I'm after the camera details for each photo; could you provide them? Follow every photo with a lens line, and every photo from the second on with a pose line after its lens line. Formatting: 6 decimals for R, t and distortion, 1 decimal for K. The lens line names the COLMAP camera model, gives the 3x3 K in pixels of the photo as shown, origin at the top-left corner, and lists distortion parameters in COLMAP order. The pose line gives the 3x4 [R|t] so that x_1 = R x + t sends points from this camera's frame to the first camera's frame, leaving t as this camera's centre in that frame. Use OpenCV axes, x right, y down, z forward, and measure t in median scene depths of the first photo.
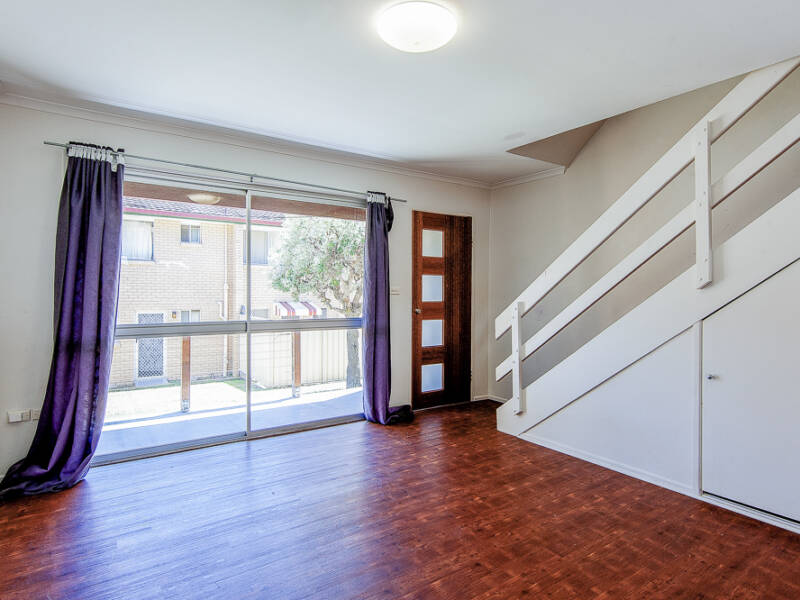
lens RADIAL K [[446.4, 0, 400.0], [0, 446.4, 300.0], [0, 0, 1]] dist [-0.000222, 0.000505]
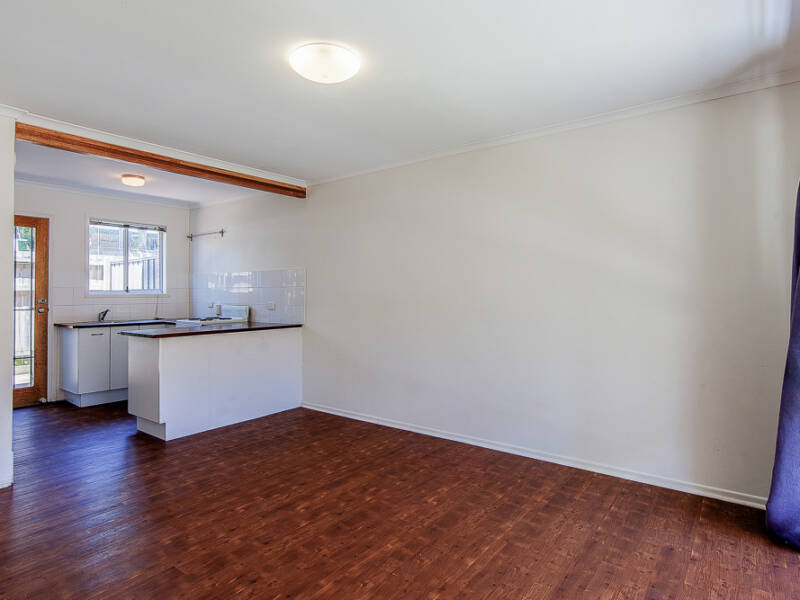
lens RADIAL K [[471.4, 0, 398.8], [0, 471.4, 291.2], [0, 0, 1]] dist [-0.001339, 0.001305]
pose [[-0.952141, -0.004437, -0.305628, 0.180716], [-0.007680, 0.999926, 0.009409, -0.028488], [0.305564, 0.011306, -0.952105, 1.797801]]
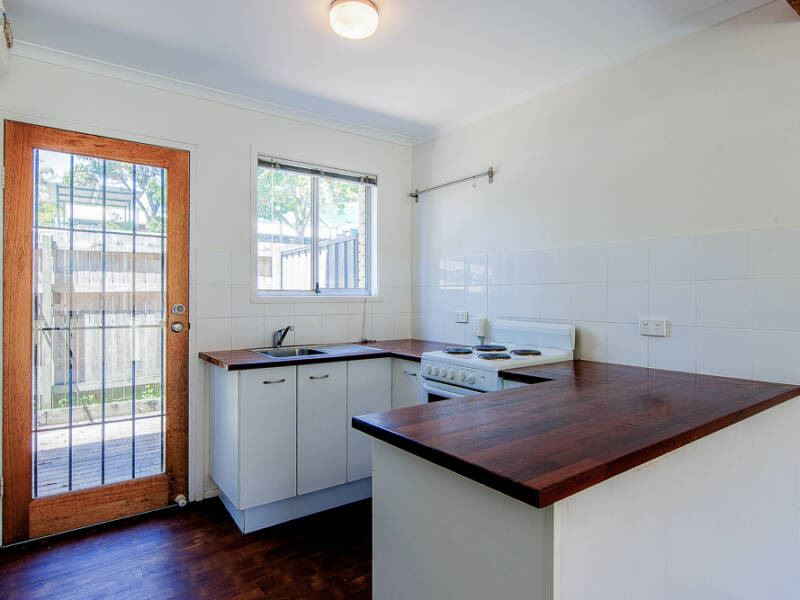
lens RADIAL K [[463.6, 0, 400.0], [0, 463.6, 300.0], [0, 0, 1]] dist [-0.002047, 0.000340]
pose [[-0.999316, -0.005666, -0.036535, 0.583603], [-0.006511, 0.999713, 0.023065, -0.002692], [0.036394, 0.023287, -0.999066, 0.388851]]
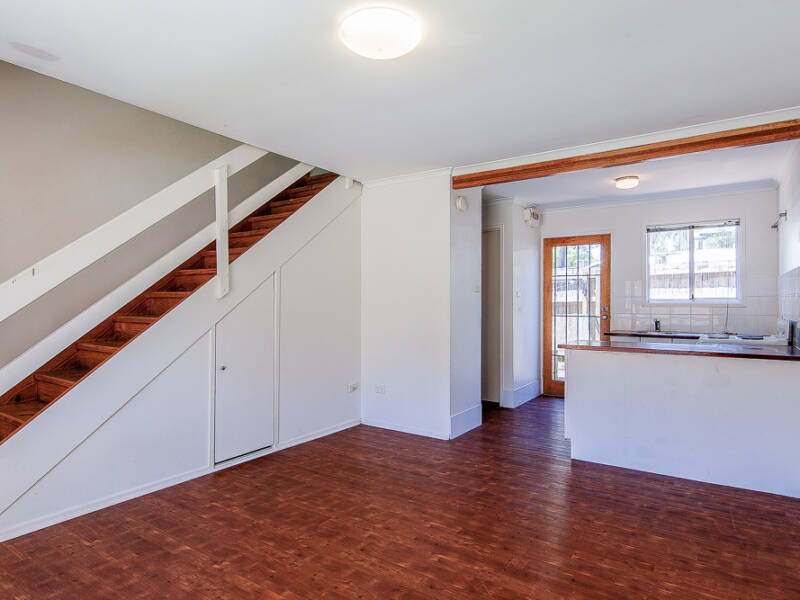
lens RADIAL K [[471.4, 0, 398.8], [0, 471.4, 291.2], [0, 0, 1]] dist [-0.001339, 0.001305]
pose [[-0.354166, 0.019674, 0.934976, -0.775588], [0.011293, 0.999796, -0.016760, -0.013778], [-0.935114, 0.004622, -0.354316, 1.087547]]
